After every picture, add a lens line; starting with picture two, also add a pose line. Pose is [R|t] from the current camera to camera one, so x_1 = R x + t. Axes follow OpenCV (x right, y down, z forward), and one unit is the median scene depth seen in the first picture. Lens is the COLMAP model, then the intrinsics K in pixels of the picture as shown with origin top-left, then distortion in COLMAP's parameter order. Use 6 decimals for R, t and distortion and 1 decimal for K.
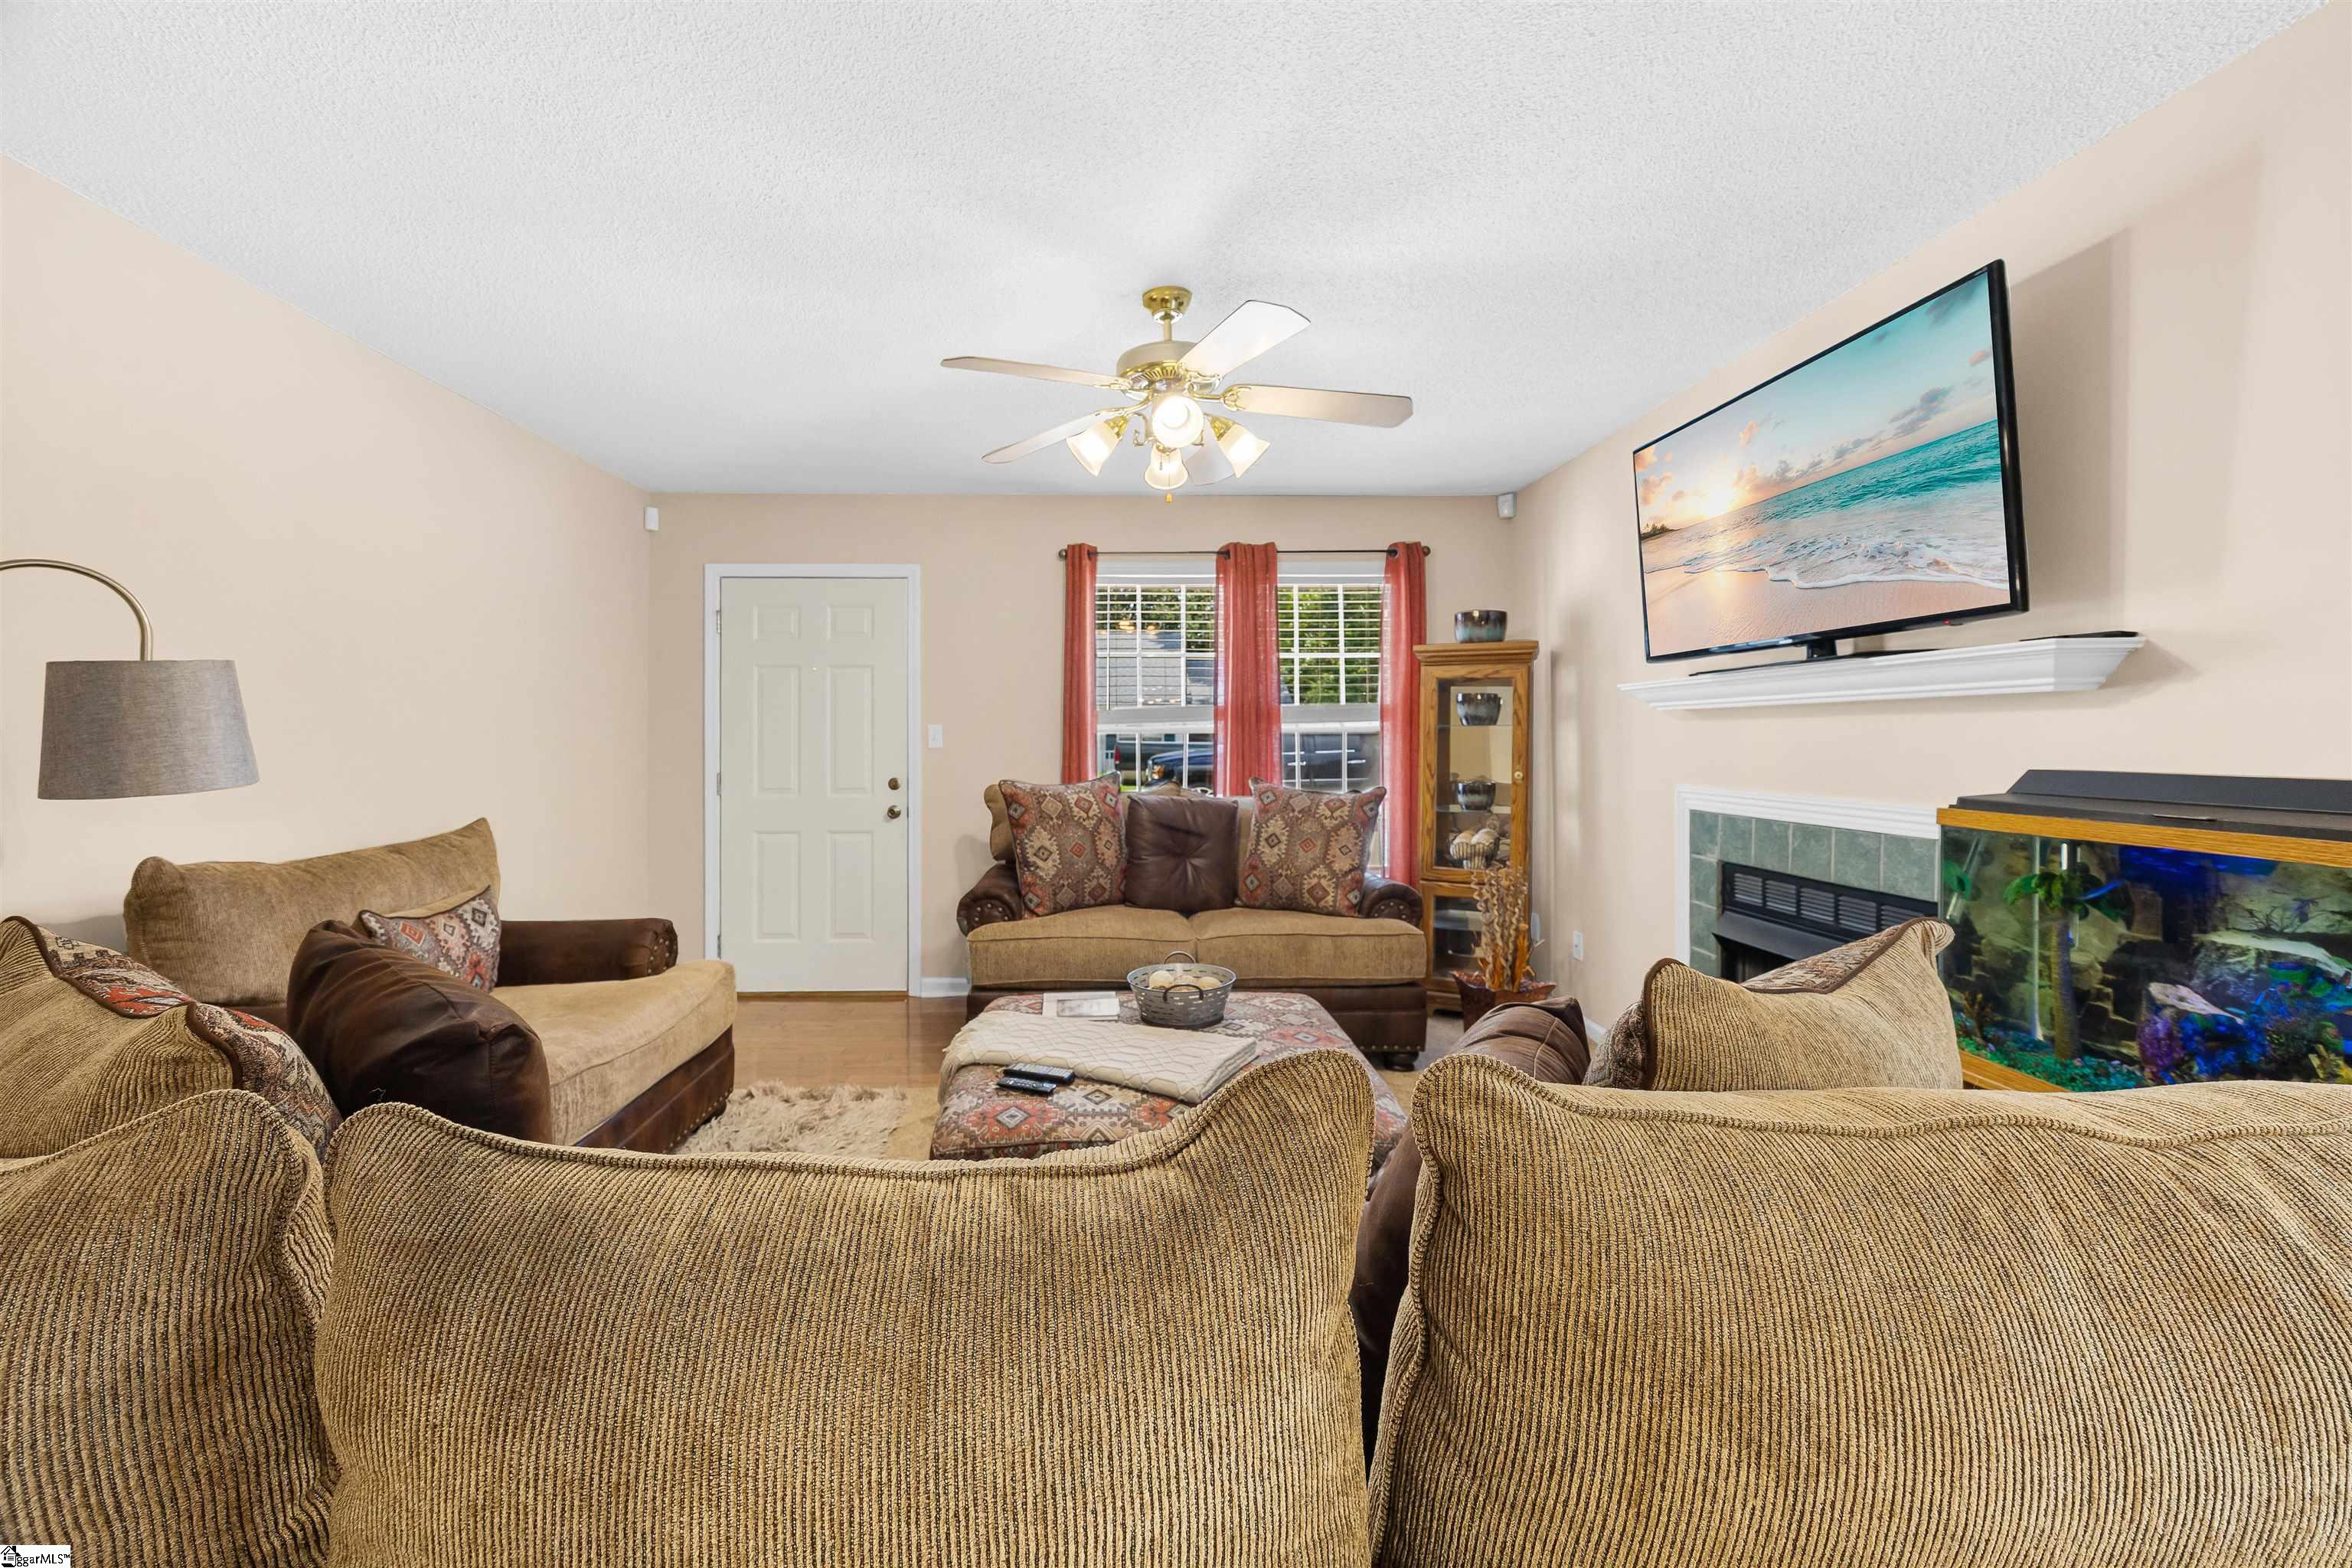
lens RADIAL K [[915.6, 0, 1158.5], [0, 915.6, 741.9], [0, 0, 1]] dist [0.001994, 0.000189]
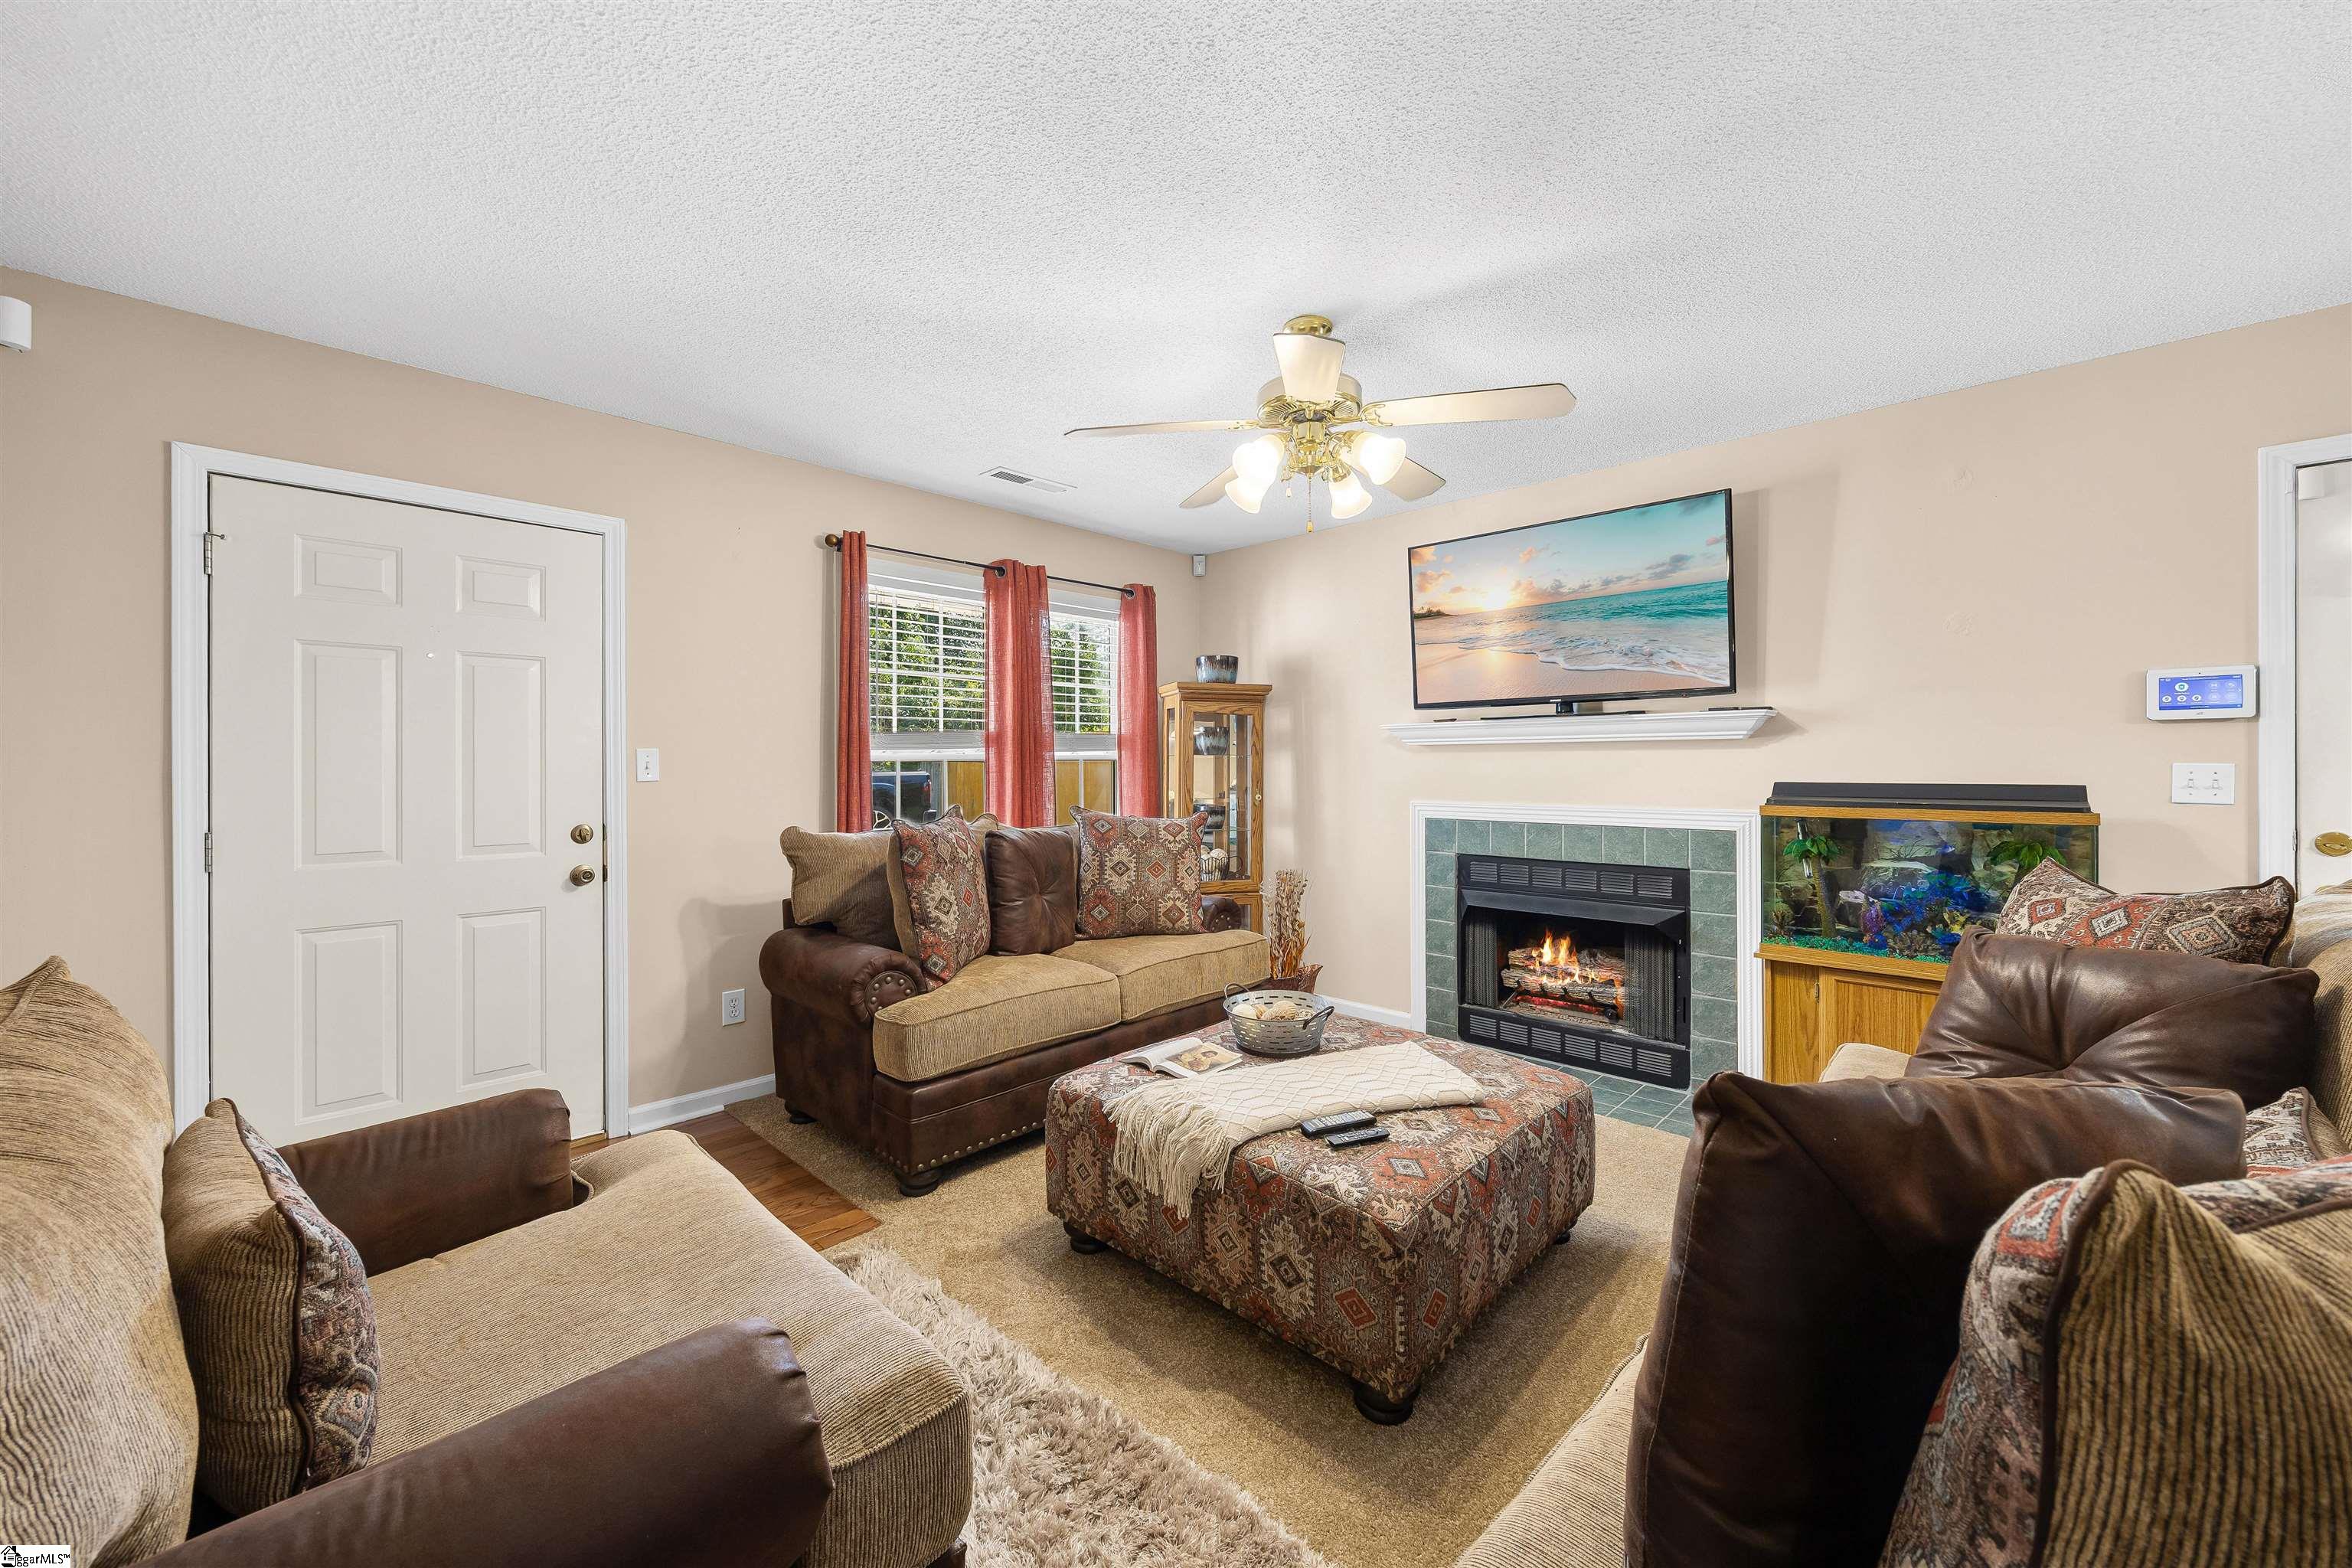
lens RADIAL K [[870.8, 0, 1176.0], [0, 870.8, 784.0], [0, 0, 1]] dist [-0.013322, 0.000008]
pose [[0.716943, -0.015549, 0.696959, -0.592041], [0.003800, 0.999824, 0.018397, -0.002717], [-0.697122, -0.010541, 0.716875, 0.328250]]
